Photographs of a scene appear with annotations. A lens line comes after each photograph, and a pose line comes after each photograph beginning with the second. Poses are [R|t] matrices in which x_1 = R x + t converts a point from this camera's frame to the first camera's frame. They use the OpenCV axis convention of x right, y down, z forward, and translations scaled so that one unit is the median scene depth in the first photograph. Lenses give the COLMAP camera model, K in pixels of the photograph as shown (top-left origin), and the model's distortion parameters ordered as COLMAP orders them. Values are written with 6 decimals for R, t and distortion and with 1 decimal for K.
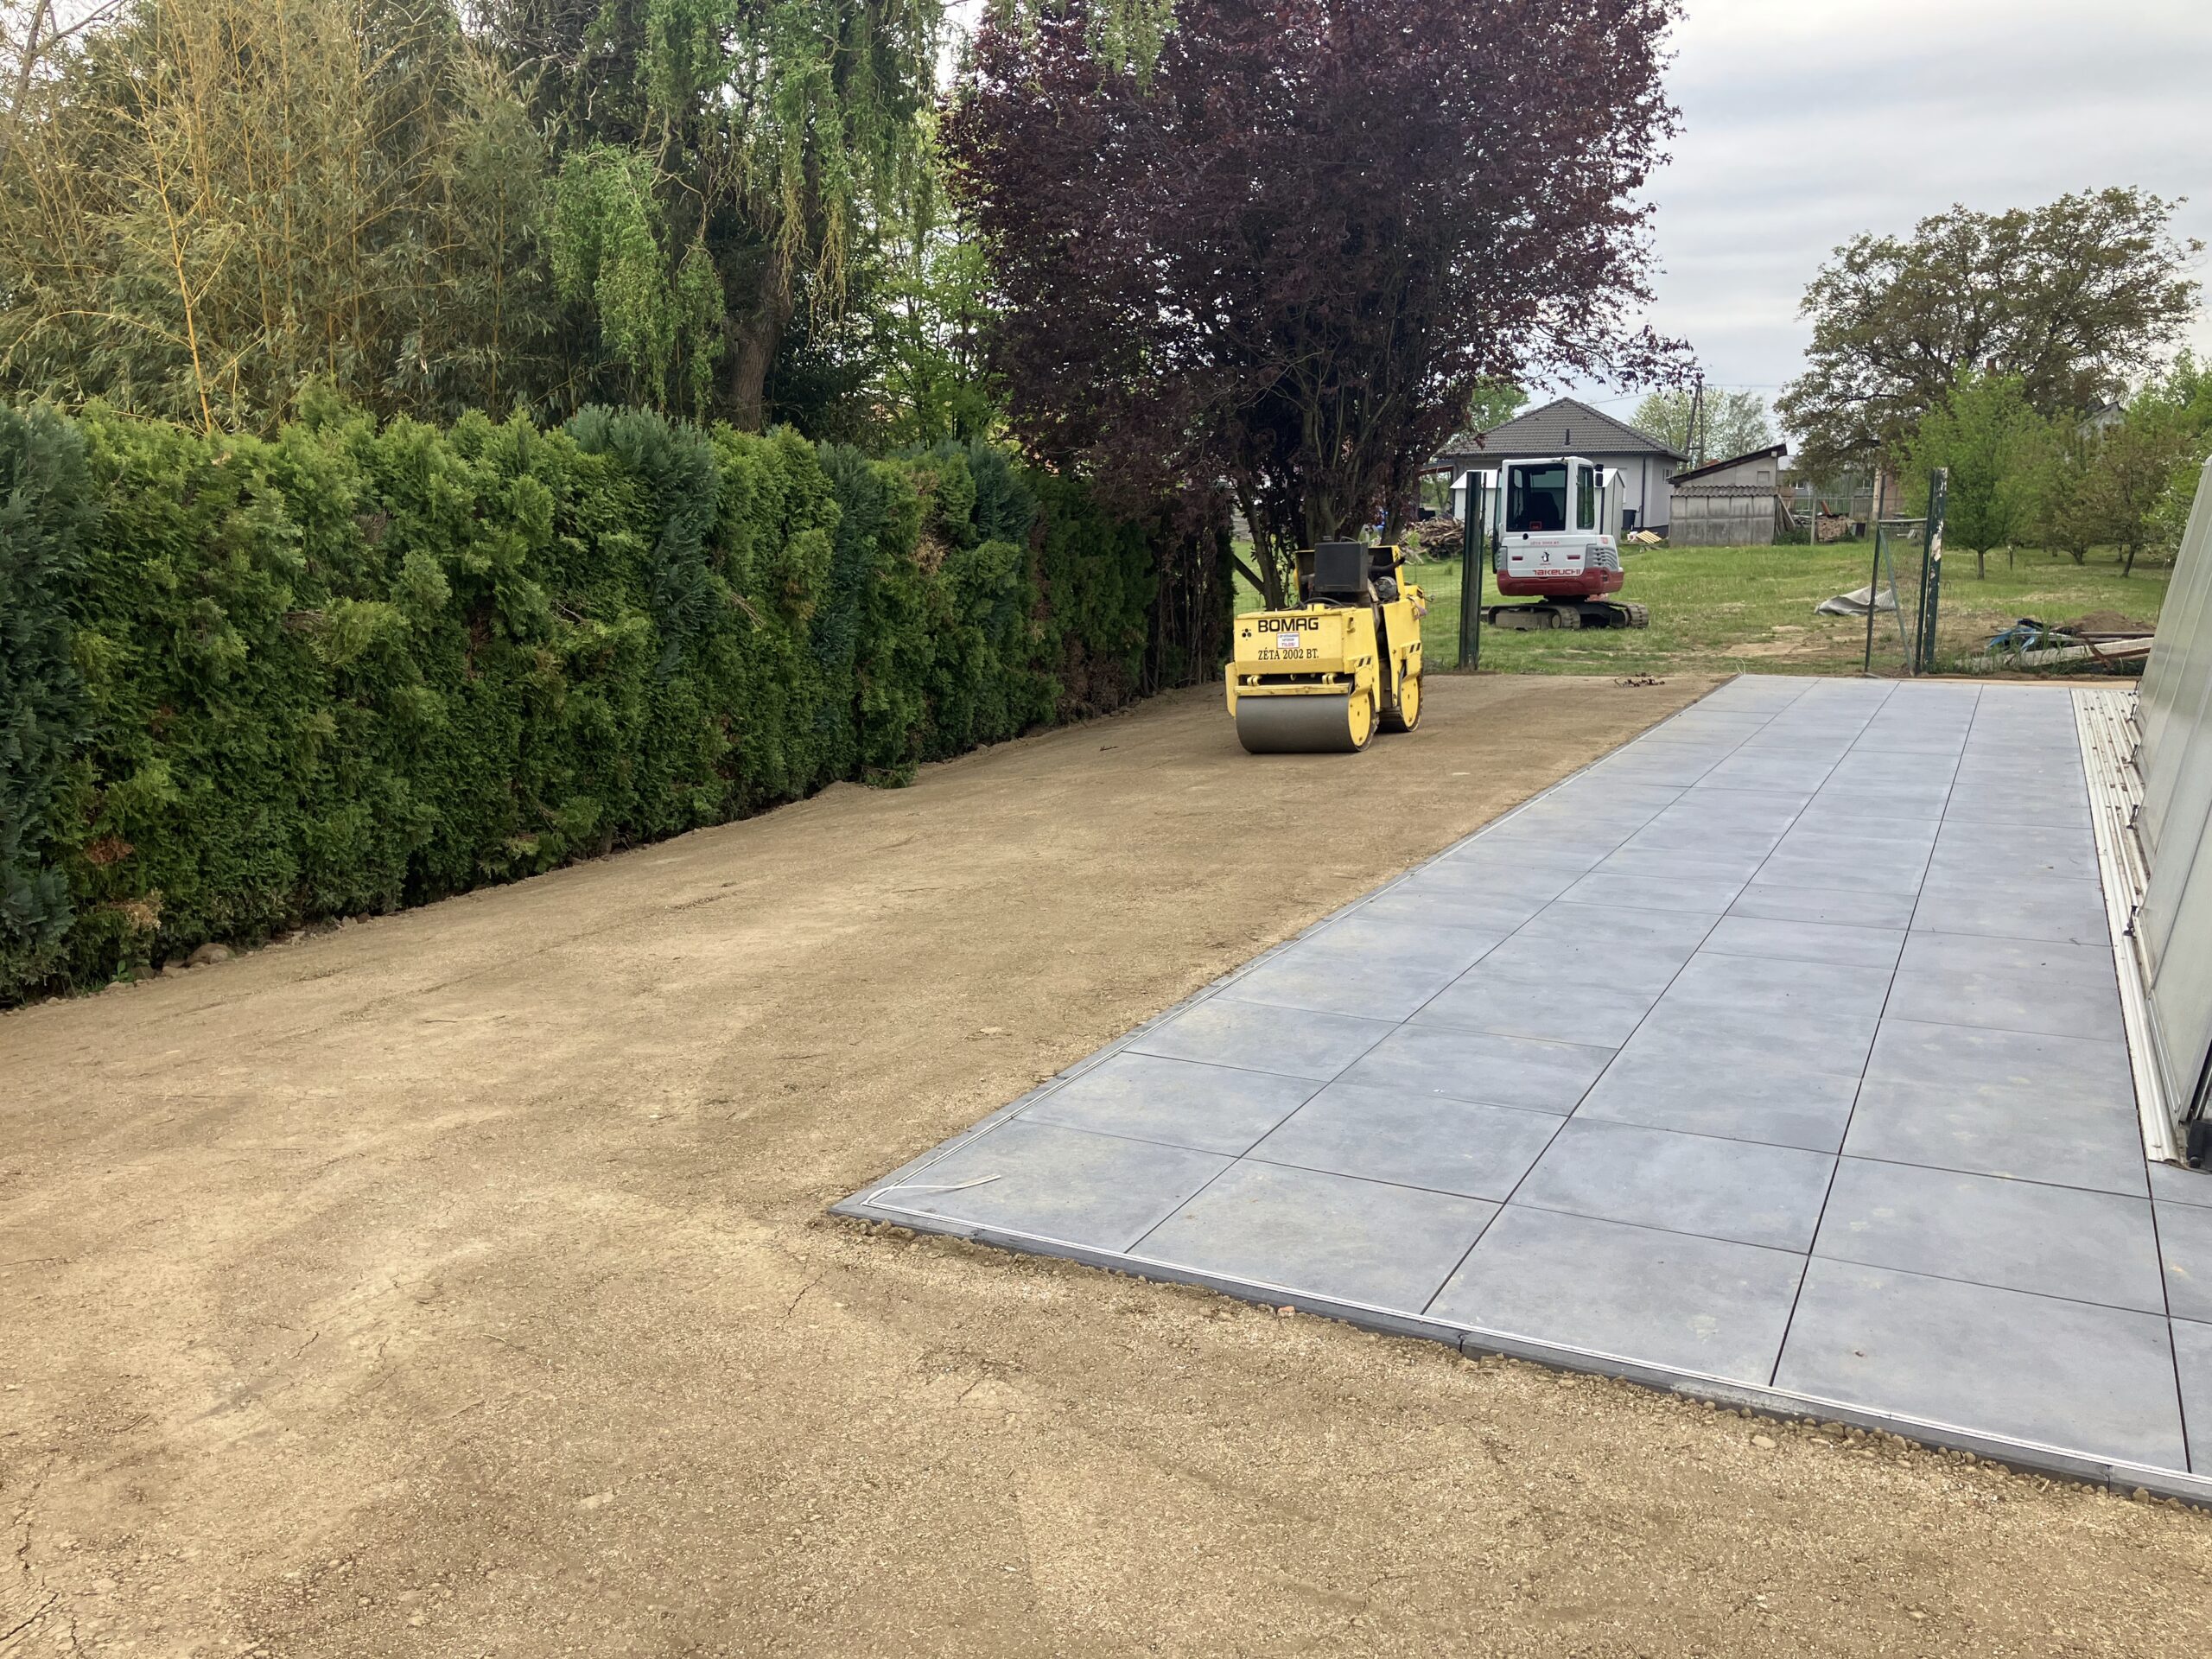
lens RADIAL K [[1803.4, 0, 1096.6], [0, 1803.4, 812.7], [0, 0, 1]] dist [0.026393, -0.002711]
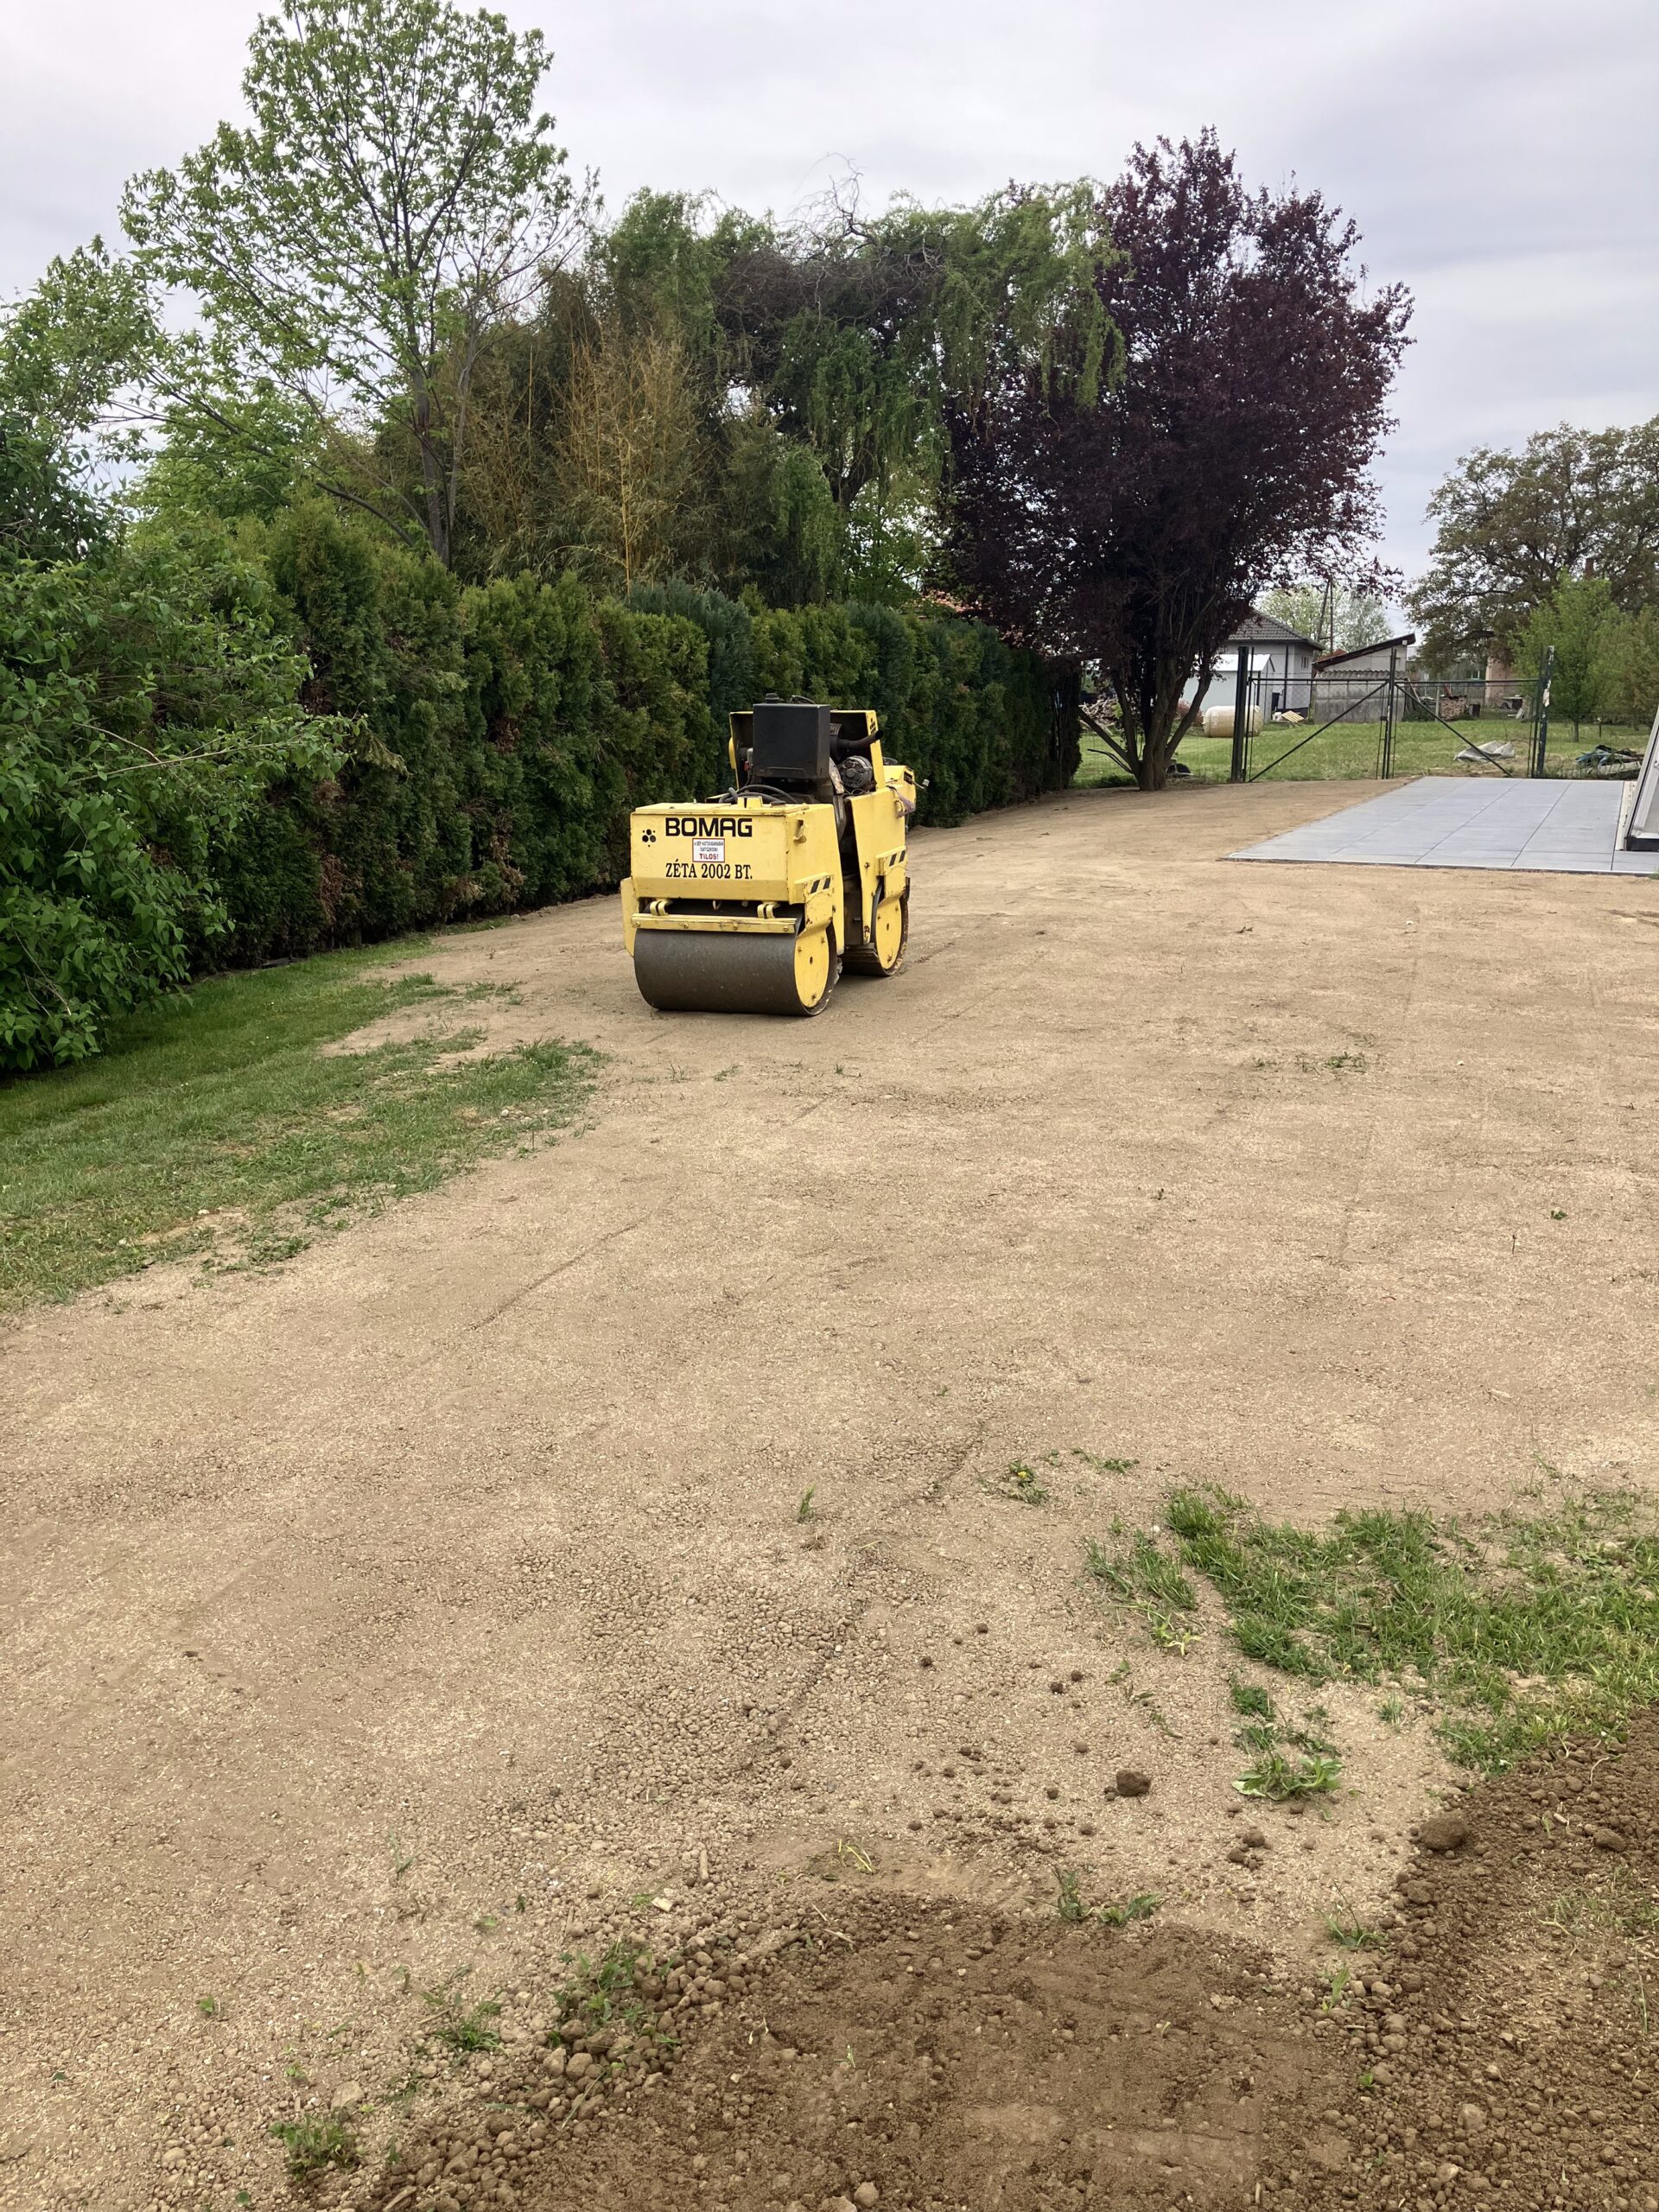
lens RADIAL K [[1803.4, 0, 829.7], [0, 1803.4, 1114.0], [0, 0, 1]] dist [0.026393, -0.002711]
pose [[0.997881, -0.007862, 0.064595, -0.242797], [0.003992, 0.998201, 0.059820, 0.110409], [-0.064949, -0.059435, 0.996117, -0.507176]]
